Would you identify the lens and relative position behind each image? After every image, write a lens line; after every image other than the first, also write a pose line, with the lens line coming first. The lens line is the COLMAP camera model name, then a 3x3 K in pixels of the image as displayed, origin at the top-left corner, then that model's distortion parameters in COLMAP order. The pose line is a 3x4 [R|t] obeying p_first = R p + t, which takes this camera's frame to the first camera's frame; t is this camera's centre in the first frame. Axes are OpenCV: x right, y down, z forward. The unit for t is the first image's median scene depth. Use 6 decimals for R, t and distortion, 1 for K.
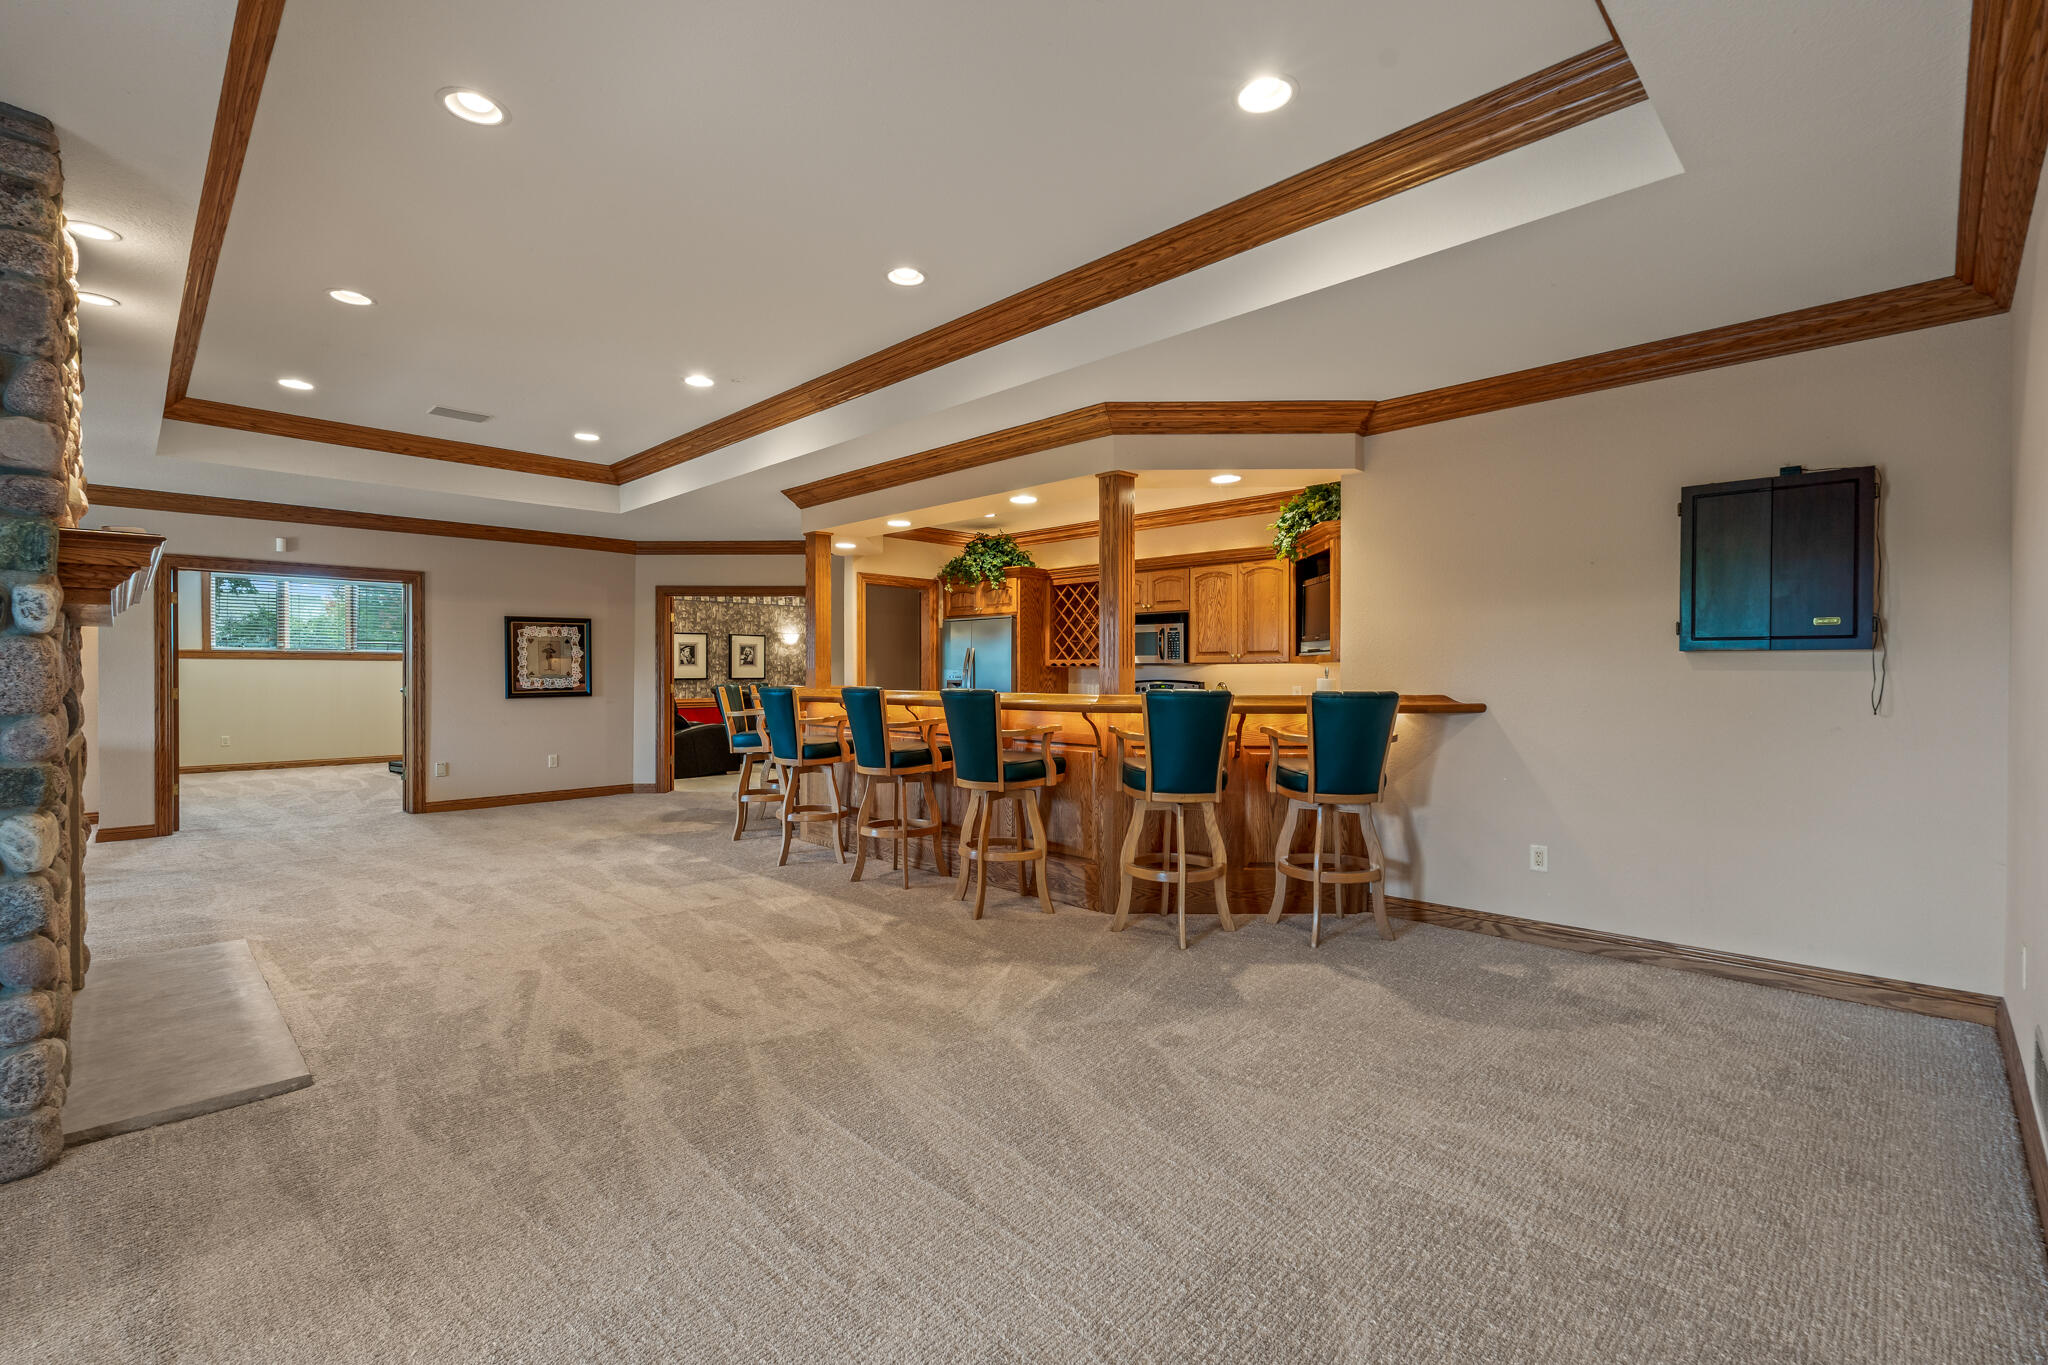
lens RADIAL K [[909.4, 0, 1027.7], [0, 909.4, 676.4], [0, 0, 1]] dist [0.002627, -0.000370]
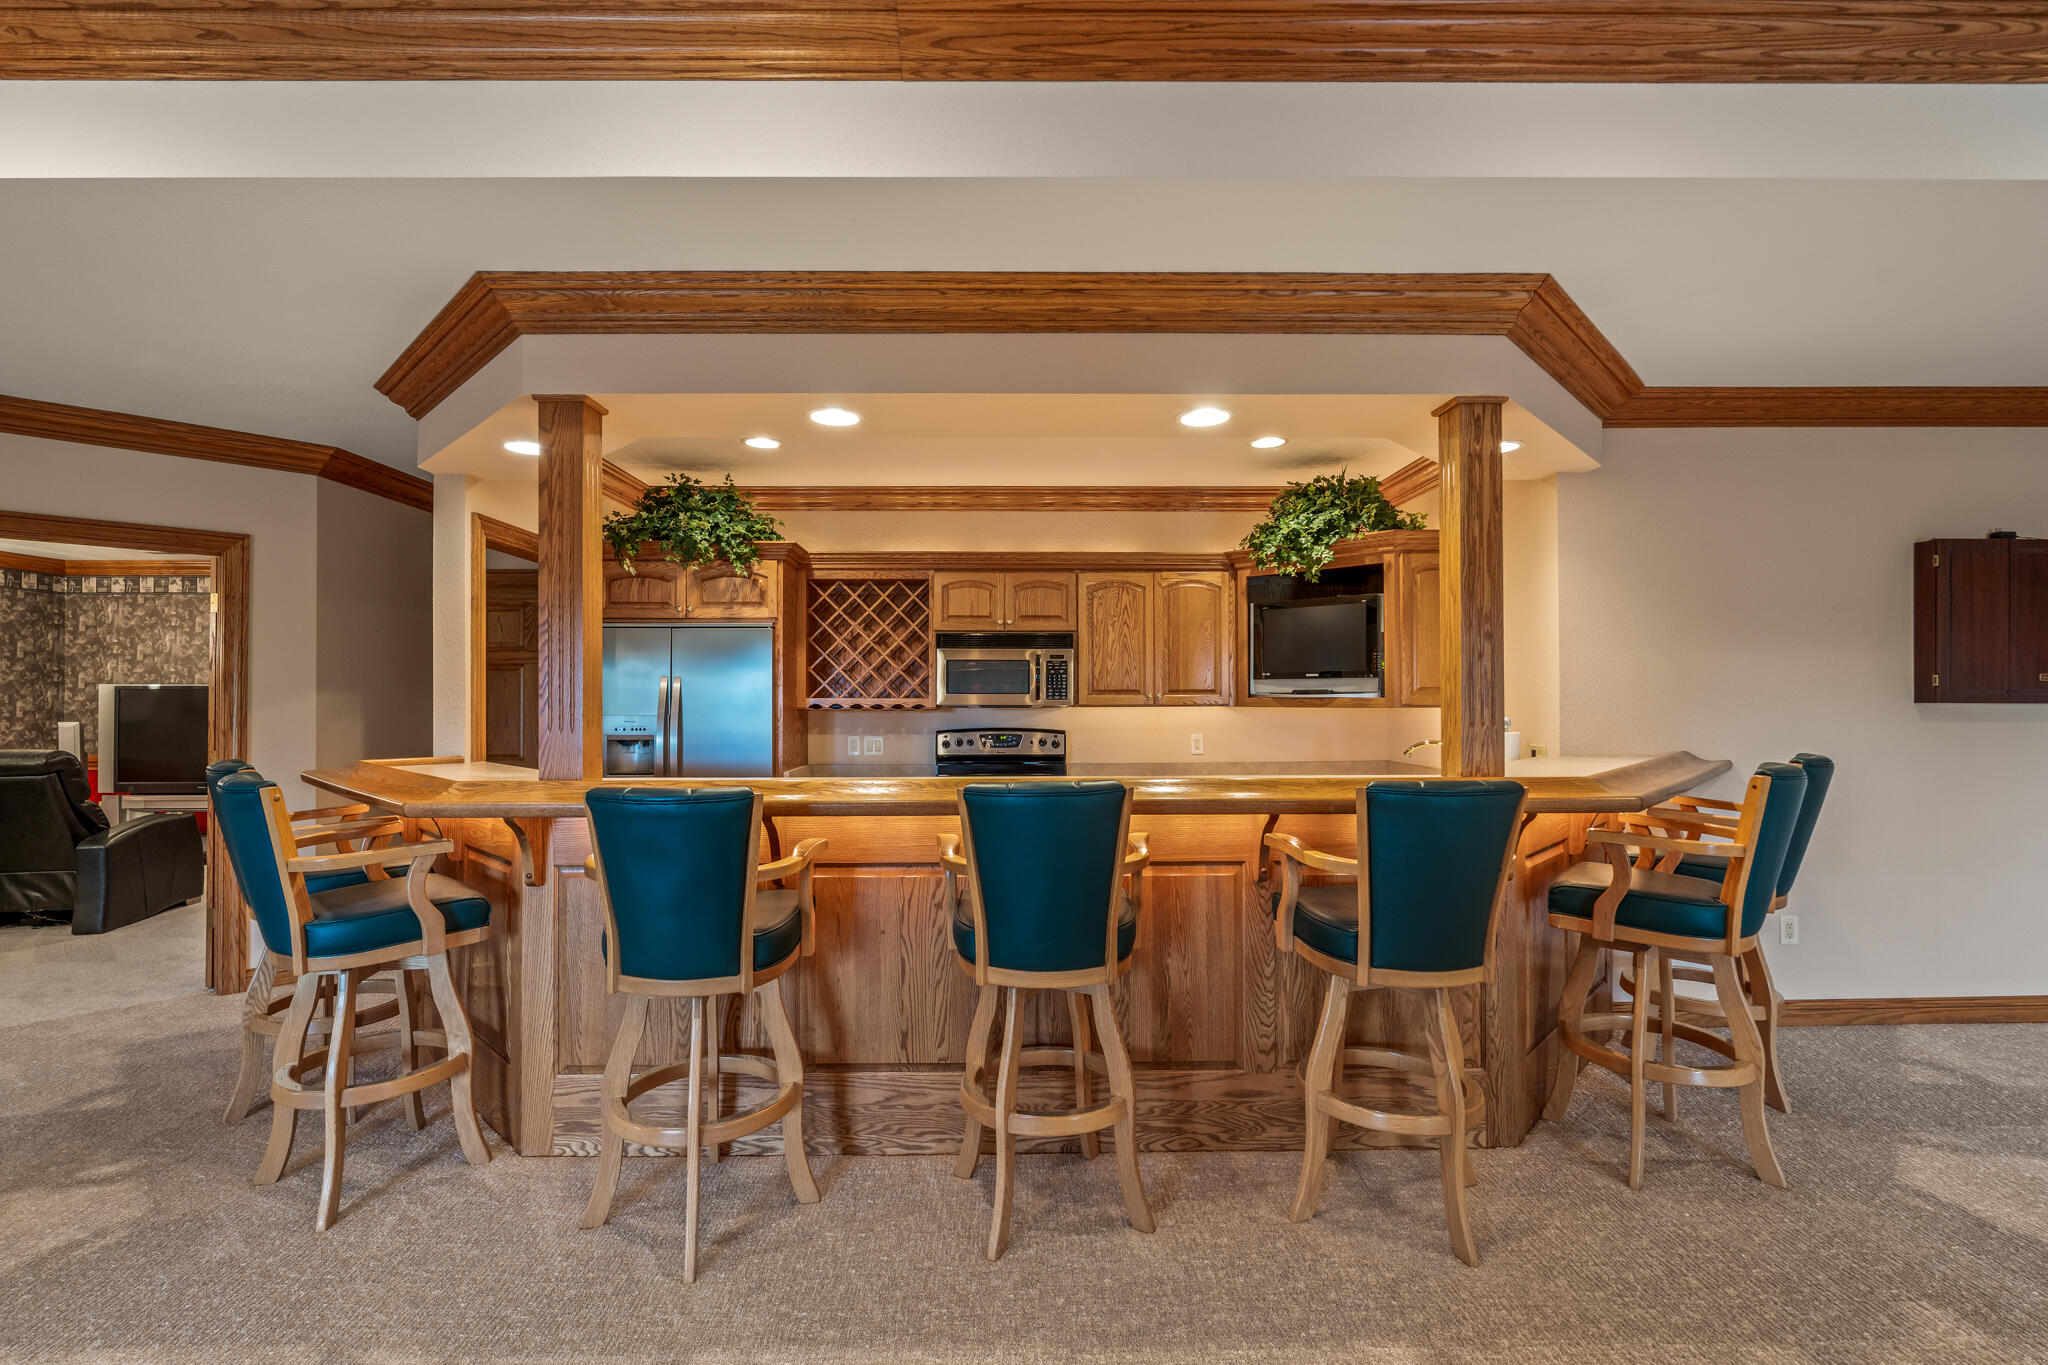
lens RADIAL K [[909.4, 0, 1022.5], [0, 909.4, 691.9], [0, 0, 1]] dist [0.002627, -0.000370]
pose [[0.697203, 0.002503, 0.716870, -0.348175], [0.005154, 0.999951, -0.008504, -0.018690], [-0.716856, 0.009623, 0.697155, 0.512294]]
